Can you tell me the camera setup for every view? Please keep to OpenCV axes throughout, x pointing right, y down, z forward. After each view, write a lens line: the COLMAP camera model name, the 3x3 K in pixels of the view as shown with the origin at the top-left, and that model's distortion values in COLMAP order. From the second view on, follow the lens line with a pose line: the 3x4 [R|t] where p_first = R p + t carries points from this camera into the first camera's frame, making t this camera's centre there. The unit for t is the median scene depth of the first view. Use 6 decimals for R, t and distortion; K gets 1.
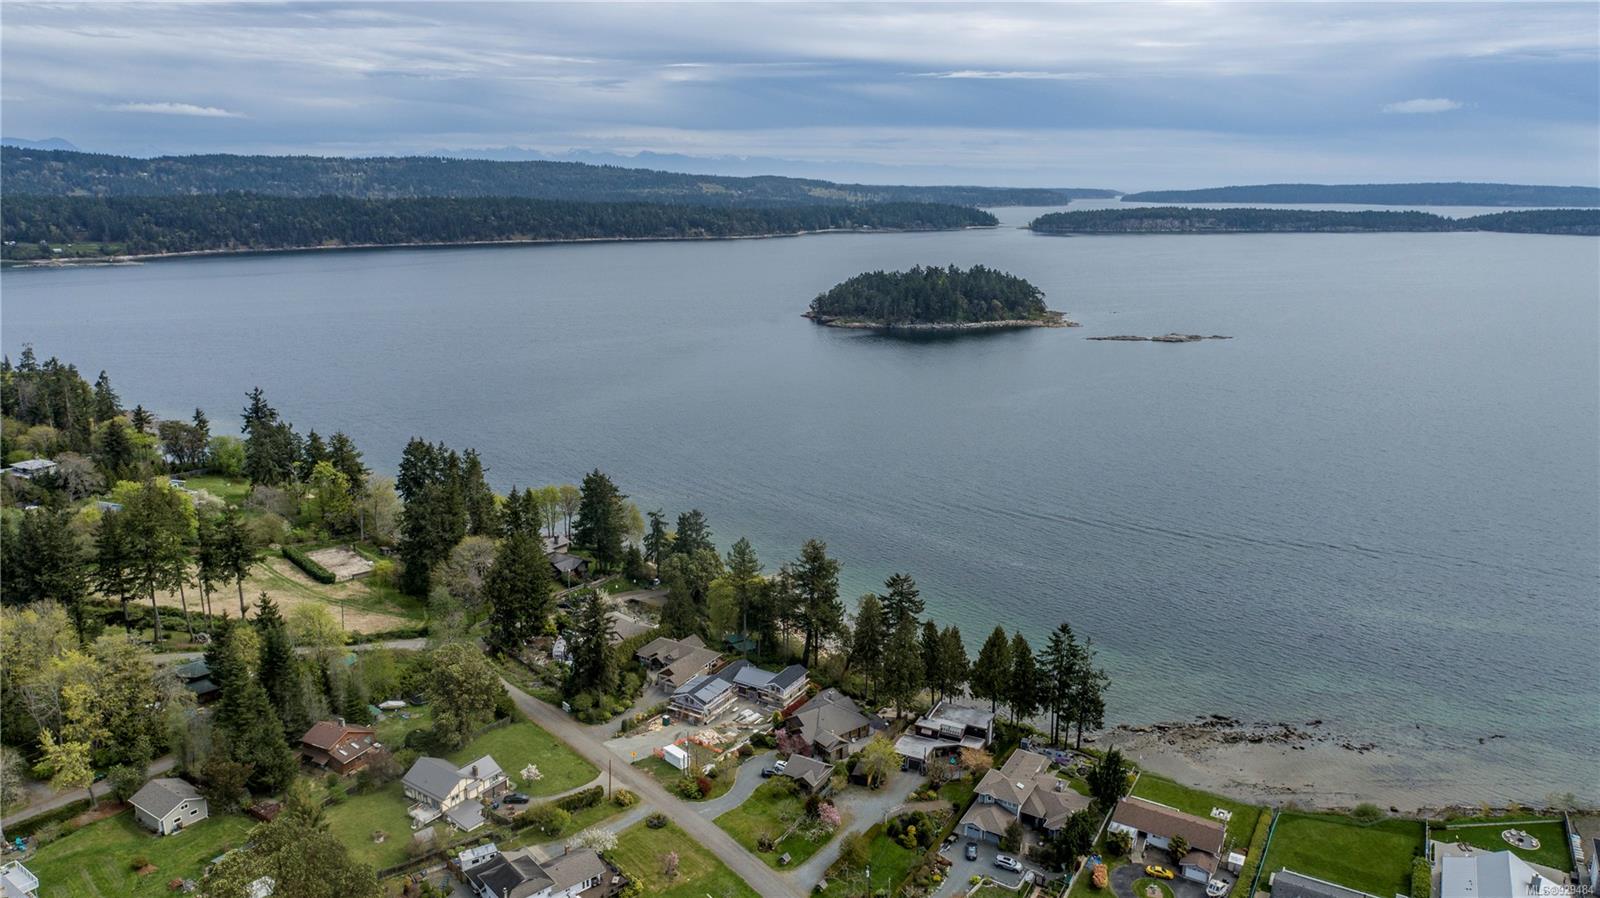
lens RADIAL K [[1104.0, 0, 794.7], [0, 1104.0, 448.2], [0, 0, 1]] dist [-0.004071, 0.007082]
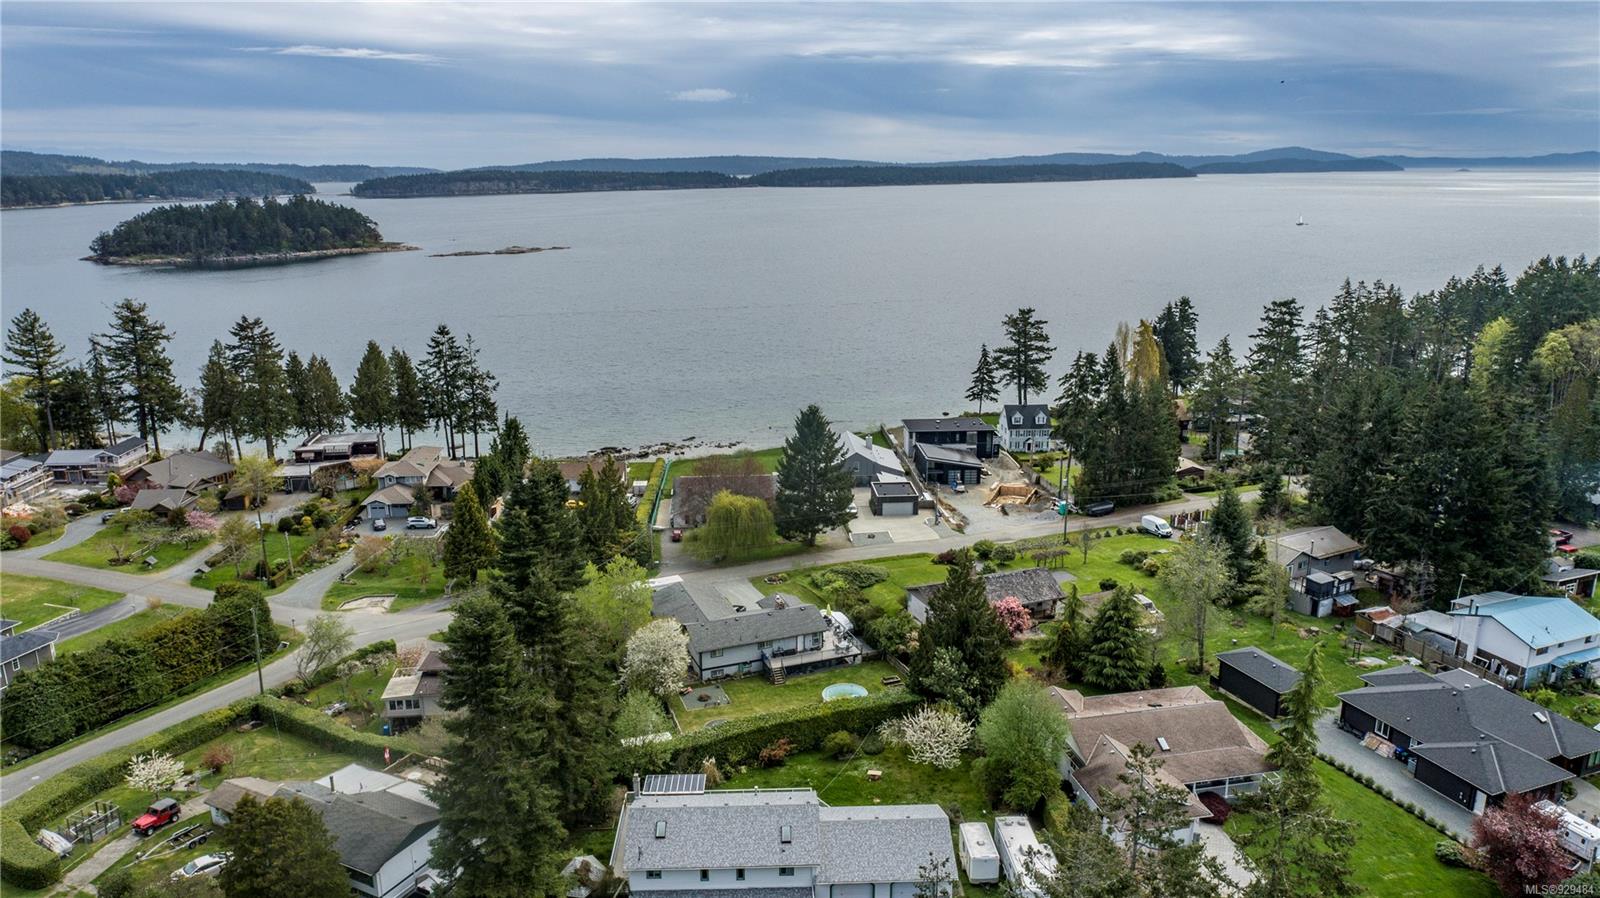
lens RADIAL K [[1104.0, 0, 802.3], [0, 1104.0, 447.7], [0, 0, 1]] dist [-0.004071, 0.007082]
pose [[0.832849, -0.159005, 0.530170, -0.017922], [0.148194, 0.986937, 0.063197, 0.209596], [-0.533293, 0.025934, 0.845533, 0.015501]]
